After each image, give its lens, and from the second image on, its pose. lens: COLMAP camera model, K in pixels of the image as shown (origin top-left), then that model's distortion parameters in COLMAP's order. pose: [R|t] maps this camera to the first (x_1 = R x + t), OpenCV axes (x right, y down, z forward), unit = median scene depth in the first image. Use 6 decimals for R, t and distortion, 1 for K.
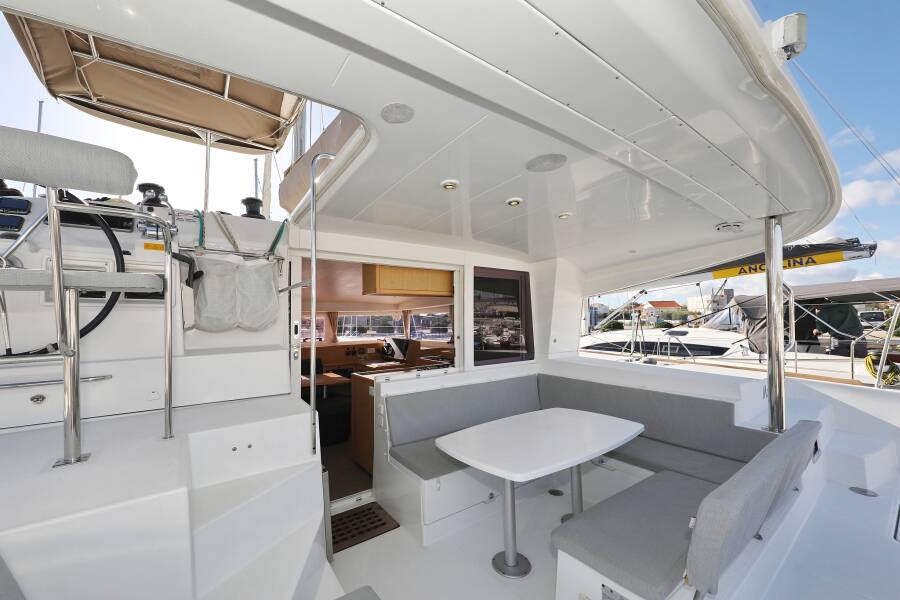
lens RADIAL K [[345.3, 0, 432.7], [0, 345.3, 311.8], [0, 0, 1]] dist [-0.000893, 0.000224]
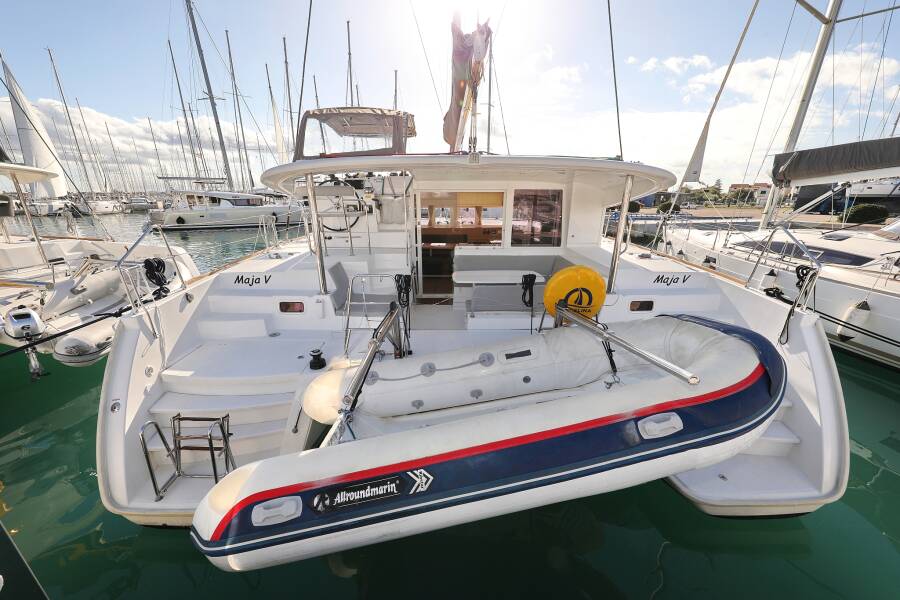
lens RADIAL K [[321.6, 0, 449.4], [0, 321.6, 294.7], [0, 0, 1]] dist [-0.000287, 0.000011]
pose [[0.827727, 0.180007, -0.531475, 0.797401], [0.000751, 0.946793, 0.321842, -0.149451], [0.561130, -0.266796, 0.783551, -0.585688]]
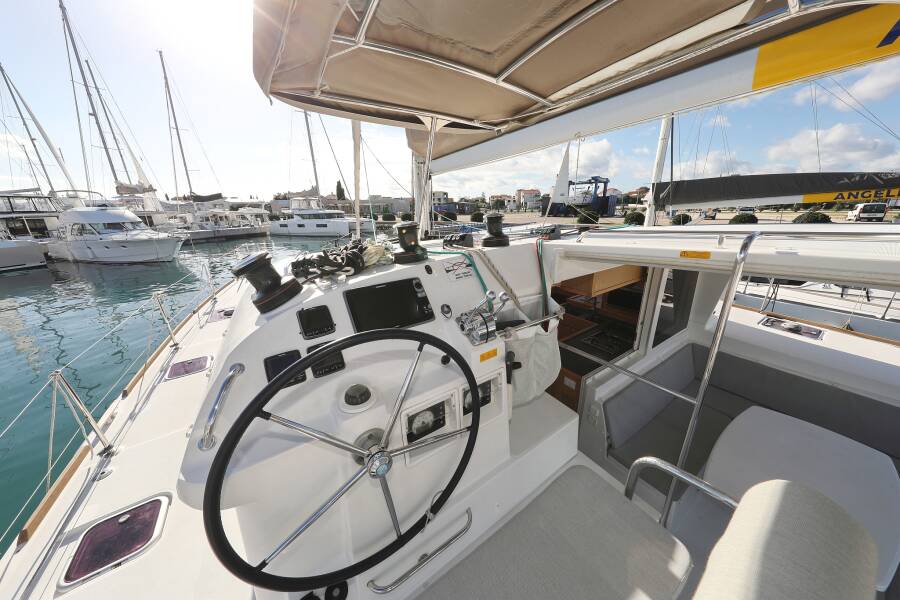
lens RADIAL K [[281.8, 0, 456.5], [0, 281.8, 299.3], [0, 0, 1]] dist [-0.001630, -0.000135]
pose [[0.999877, -0.000803, -0.015654, -0.465394], [0.006169, 0.938233, 0.345950, -0.282392], [0.014410, -0.346004, 0.938122, 0.232558]]
